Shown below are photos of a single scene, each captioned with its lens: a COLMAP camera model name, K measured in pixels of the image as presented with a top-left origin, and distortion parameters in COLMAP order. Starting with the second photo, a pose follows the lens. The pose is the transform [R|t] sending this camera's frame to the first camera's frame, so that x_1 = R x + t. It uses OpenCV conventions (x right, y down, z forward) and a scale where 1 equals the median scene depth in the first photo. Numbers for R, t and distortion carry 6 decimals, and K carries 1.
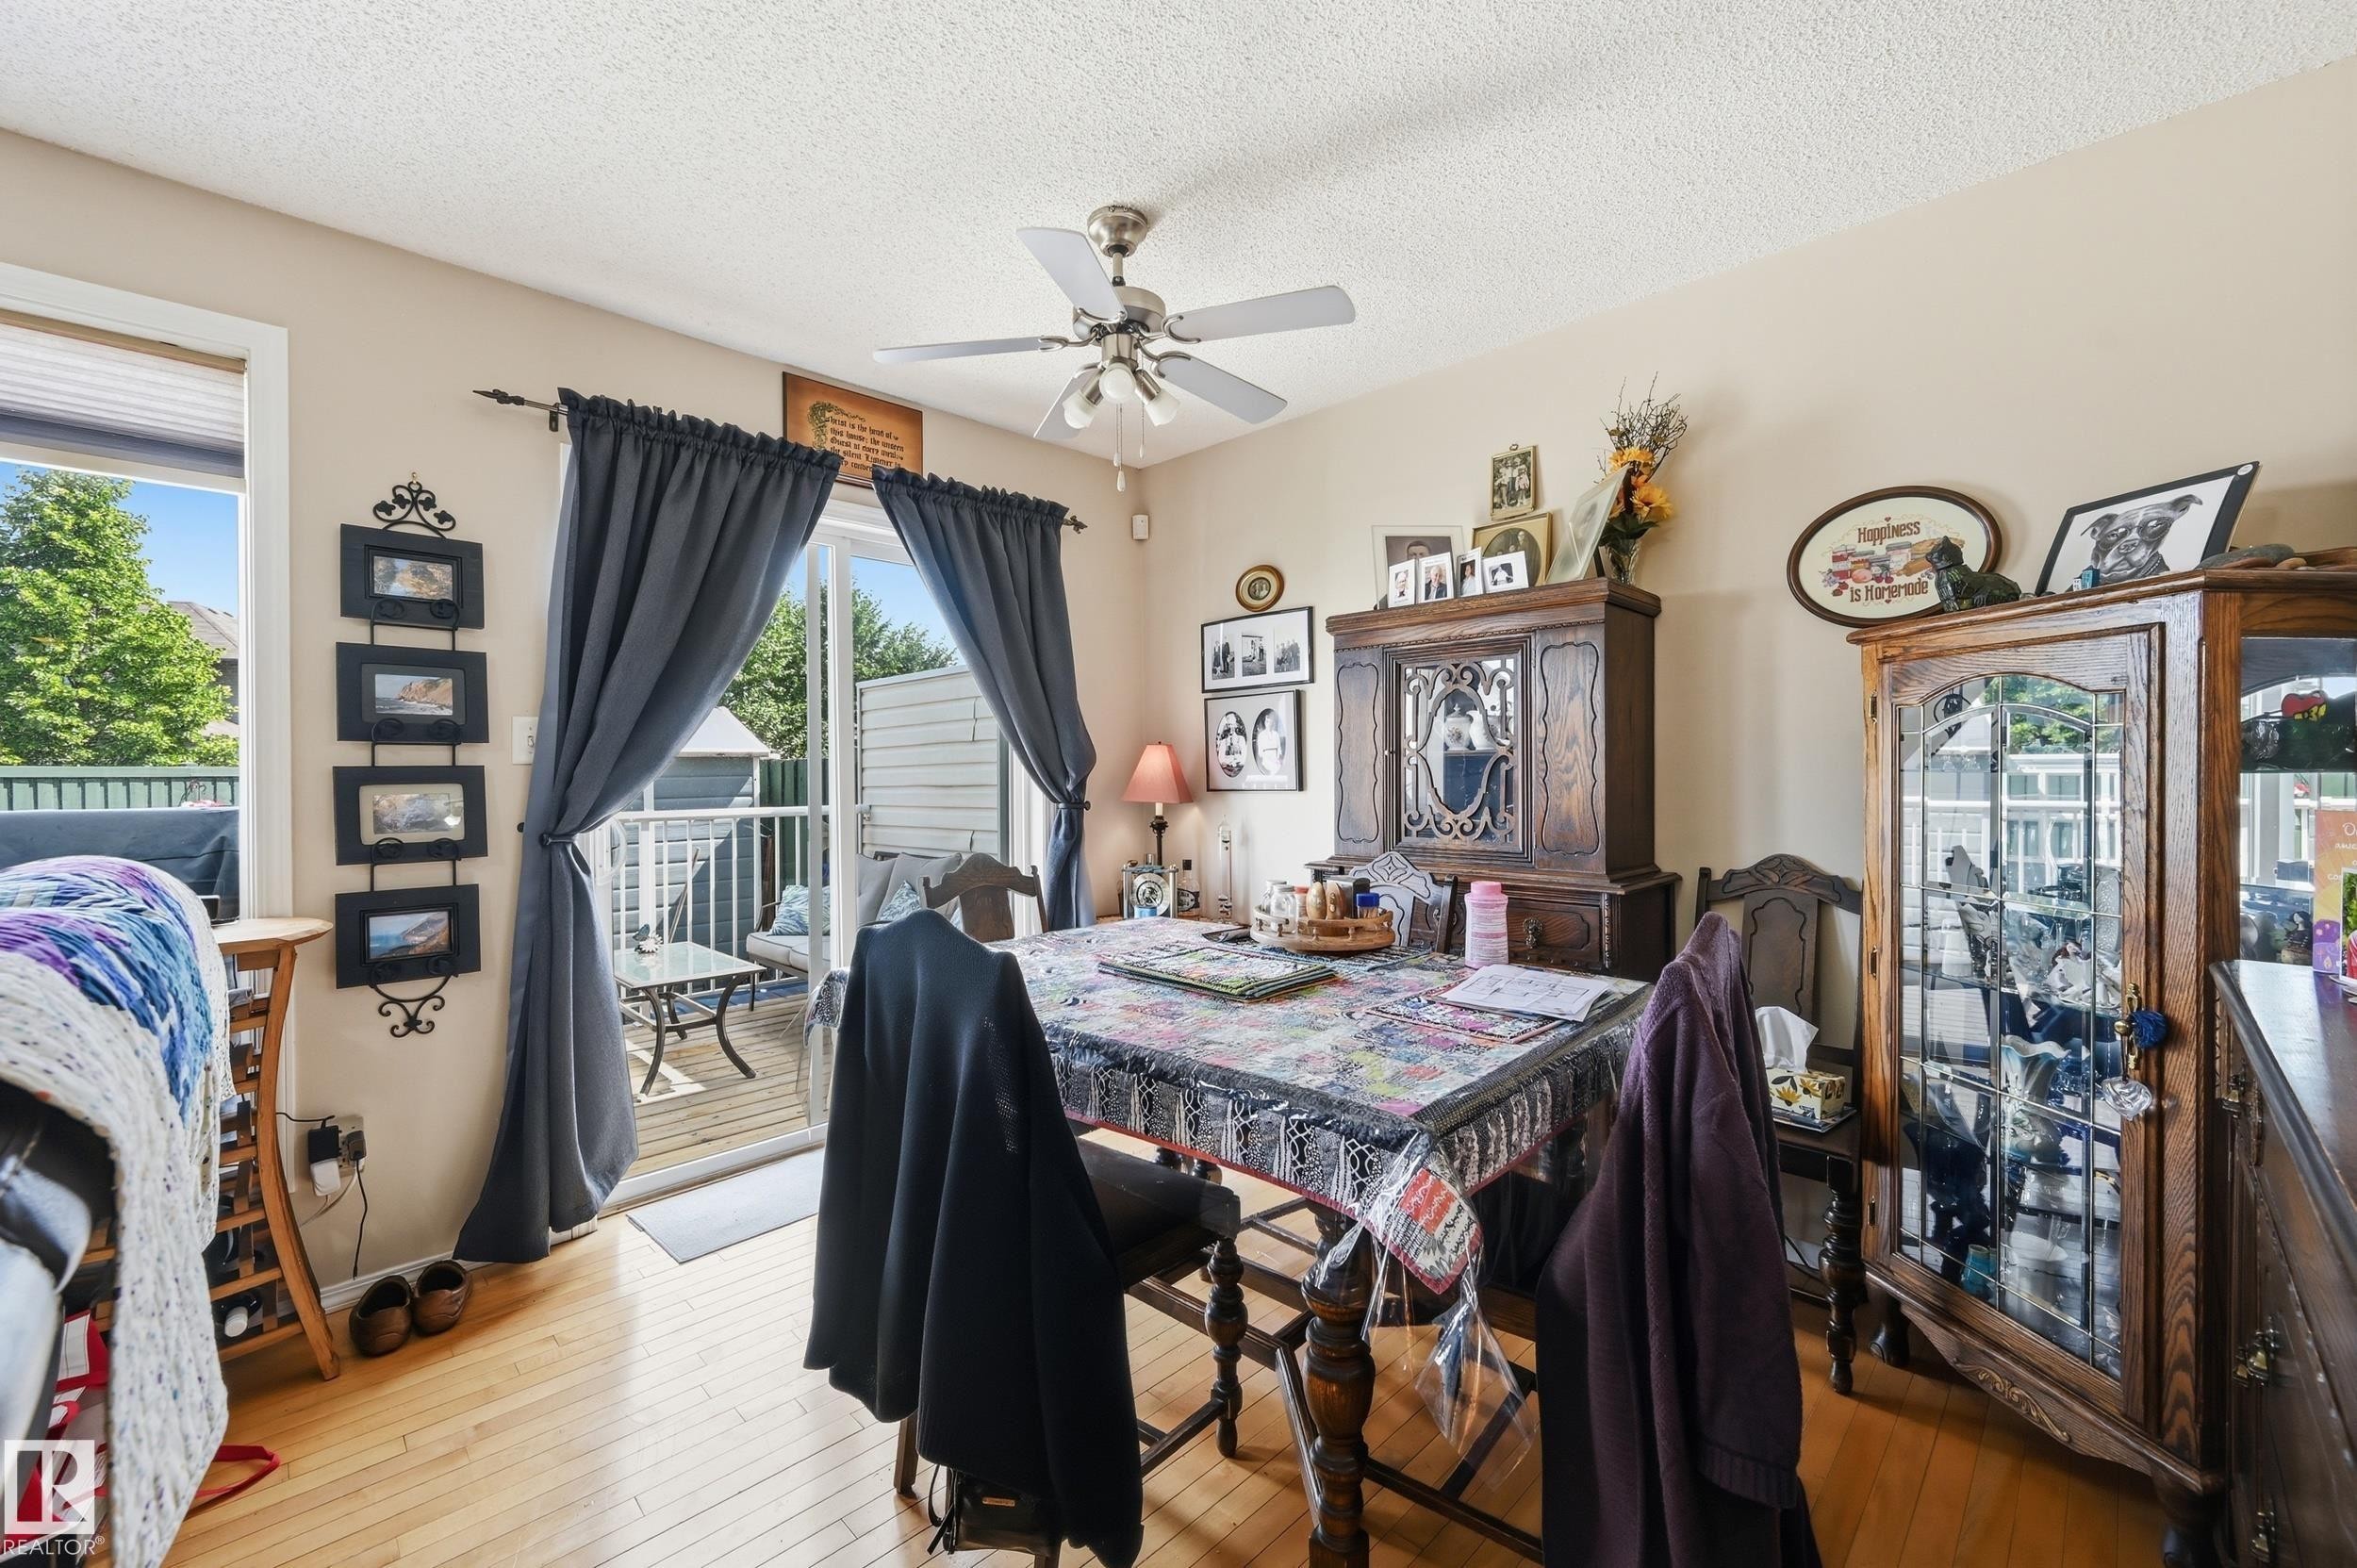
lens RADIAL K [[944.3, 0, 1160.0], [0, 944.3, 775.4], [0, 0, 1]] dist [-0.003326, 0.000785]
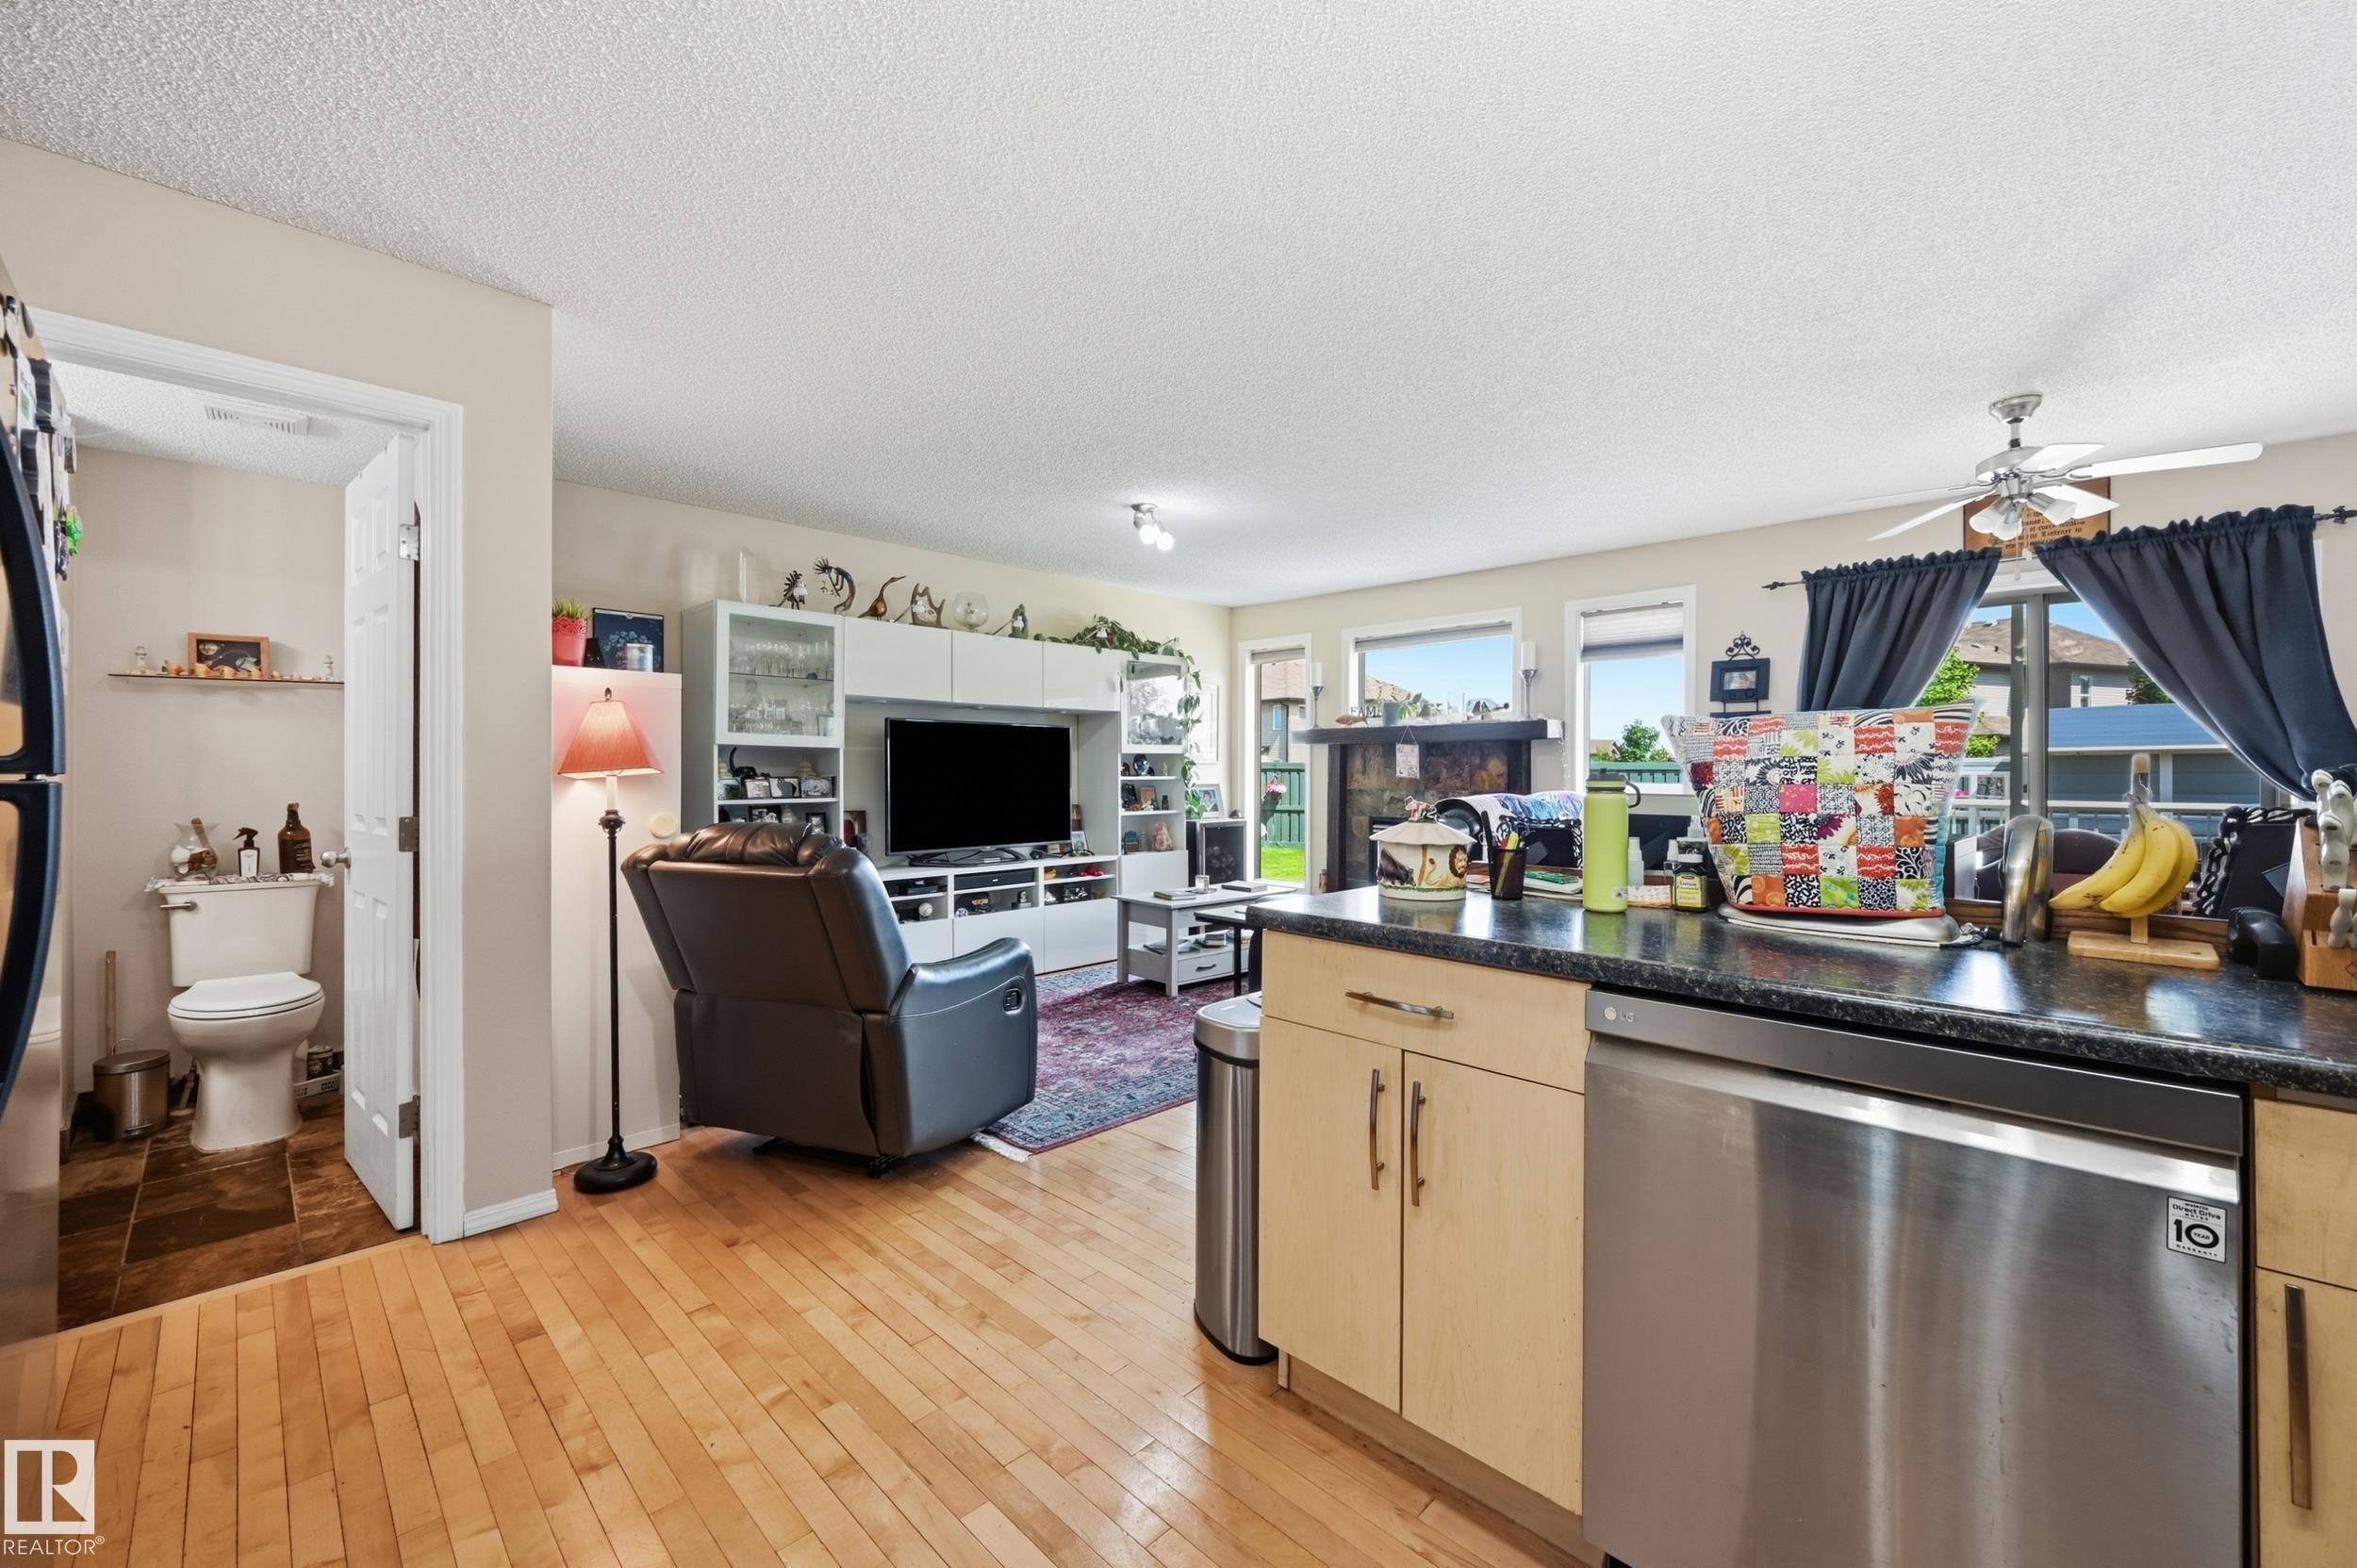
lens RADIAL K [[944.3, 0, 1178.2], [0, 944.3, 770.4], [0, 0, 1]] dist [-0.003326, 0.000785]
pose [[0.017263, 0.005096, -0.999838, 1.375412], [-0.003579, 0.999981, 0.005035, -0.005360], [0.999845, 0.003492, 0.017281, -0.341818]]
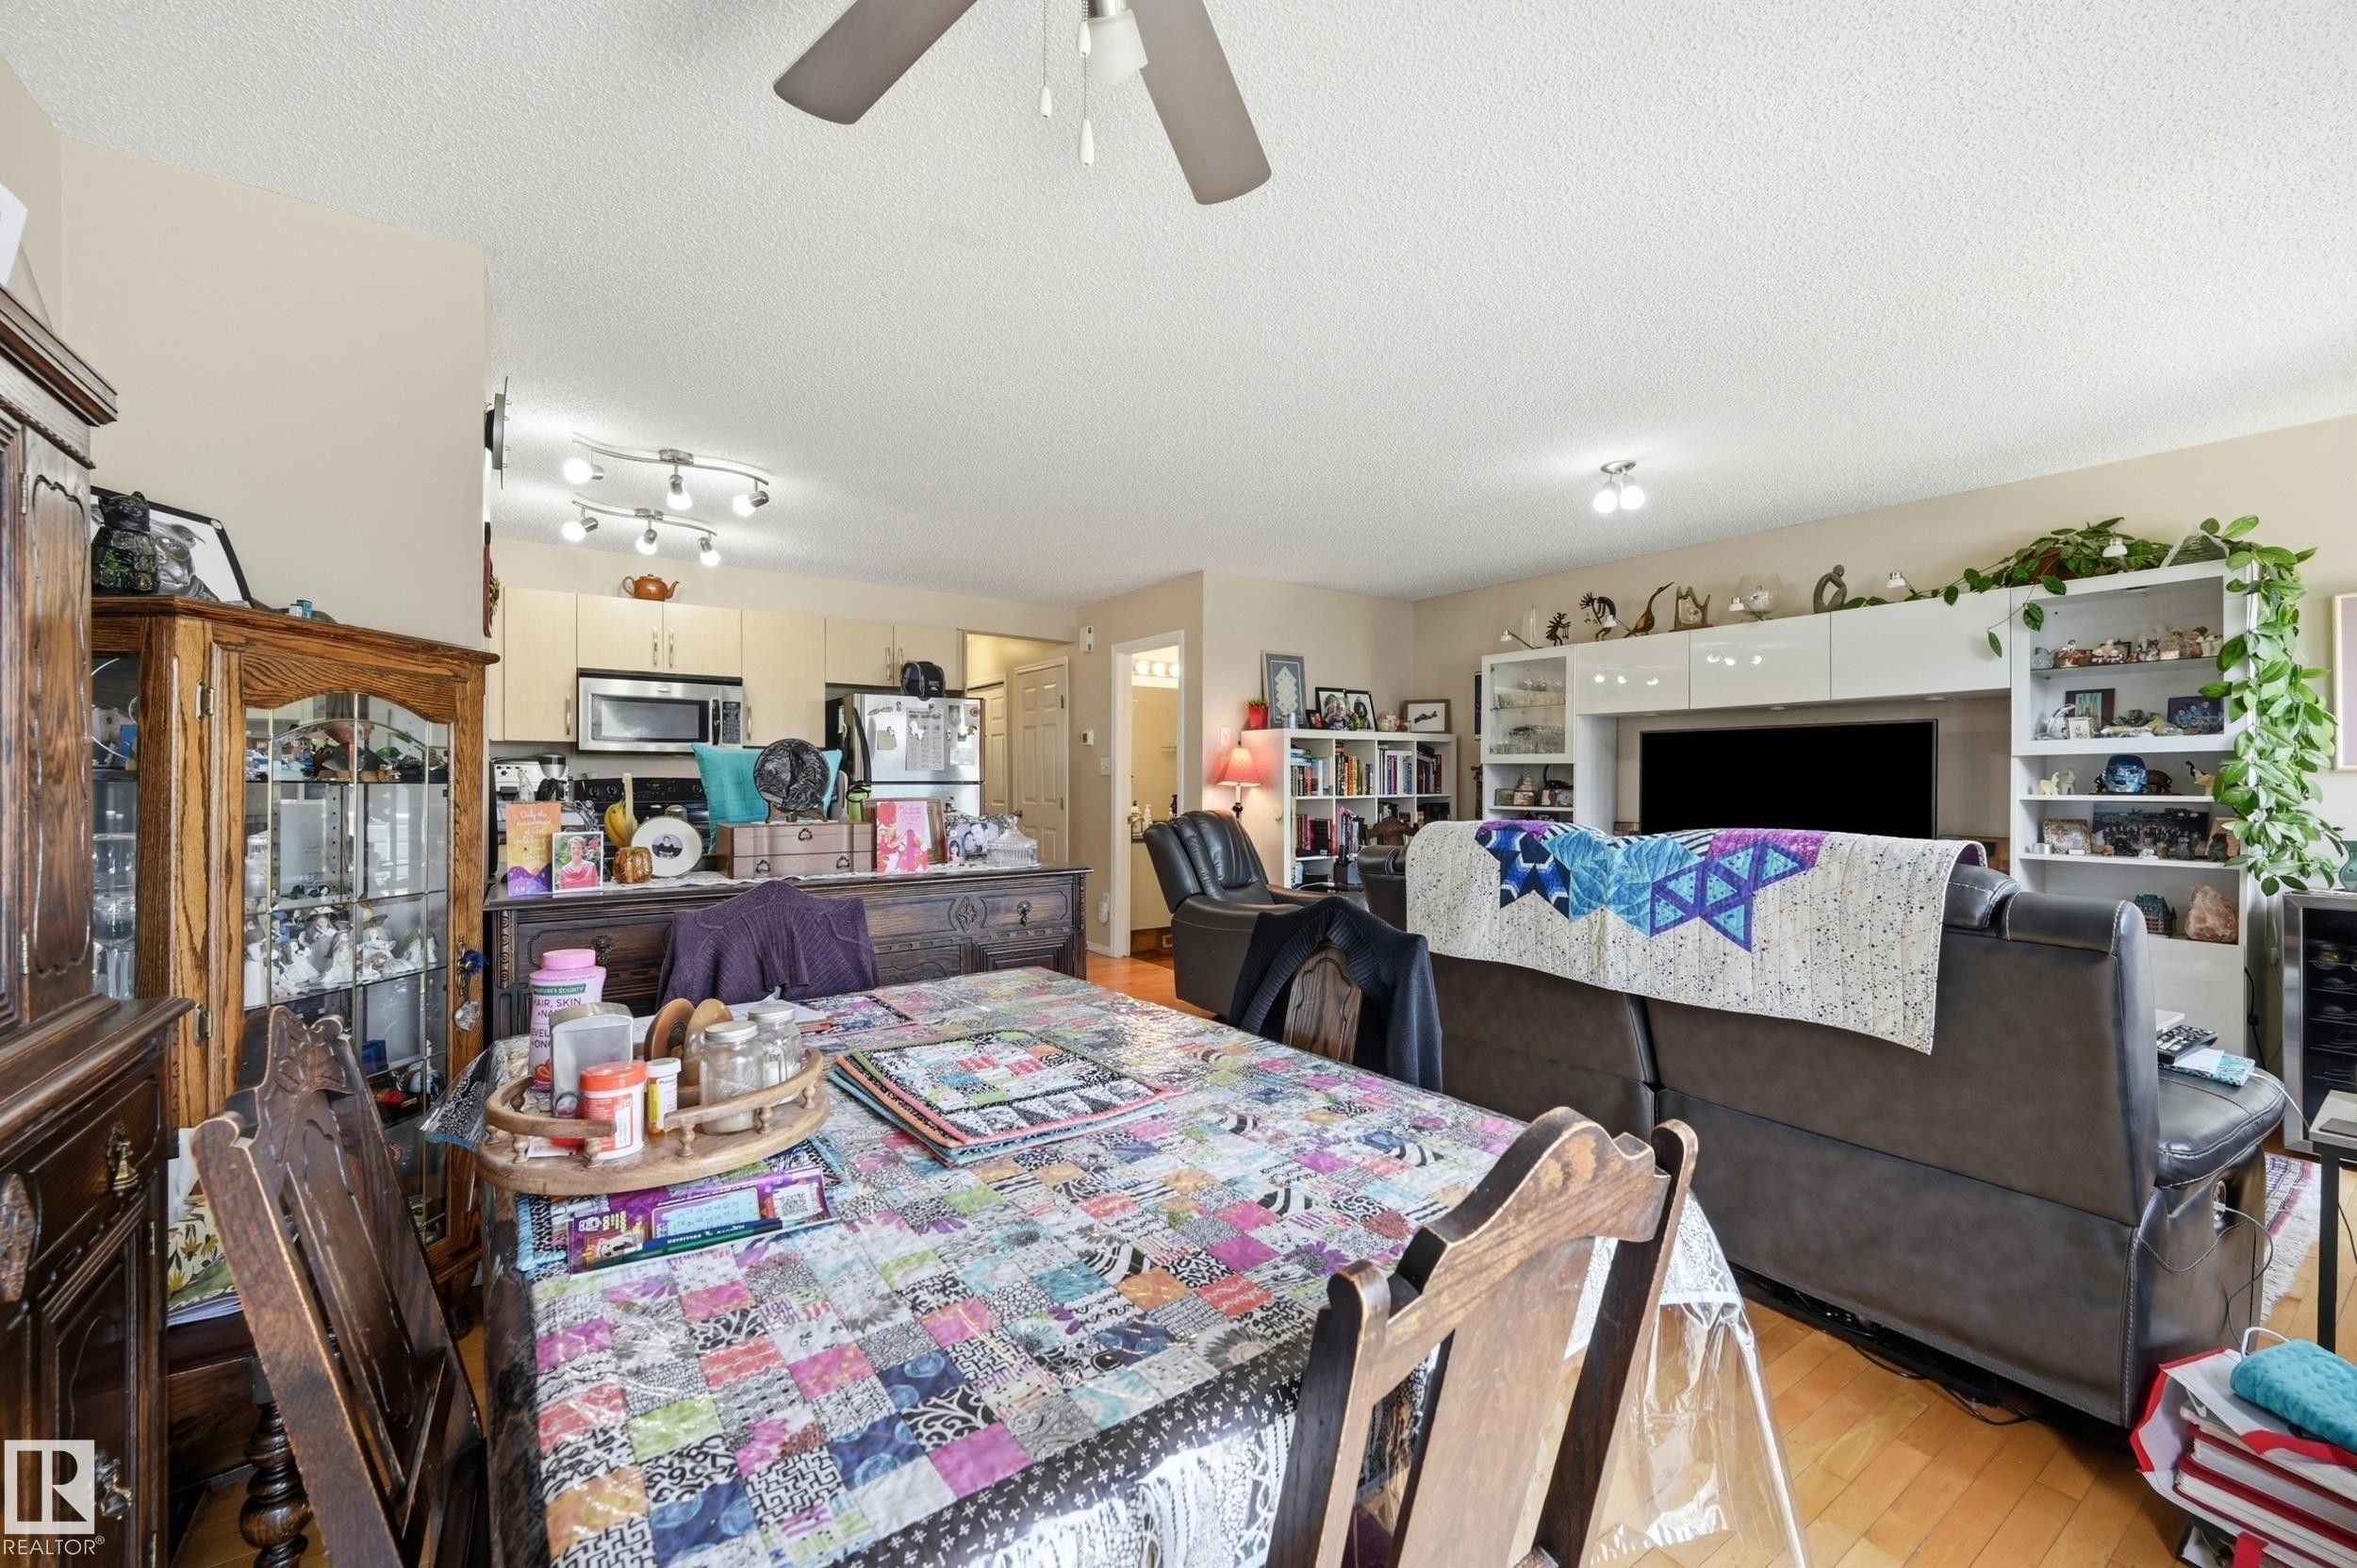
lens RADIAL K [[944.3, 0, 1175.2], [0, 944.3, 782.7], [0, 0, 1]] dist [-0.003326, 0.000785]
pose [[-0.983867, 0.001530, 0.178893, -0.179317], [0.001811, 0.999997, 0.001410, 0.000435], [-0.178890, 0.001711, -0.983868, 1.408264]]
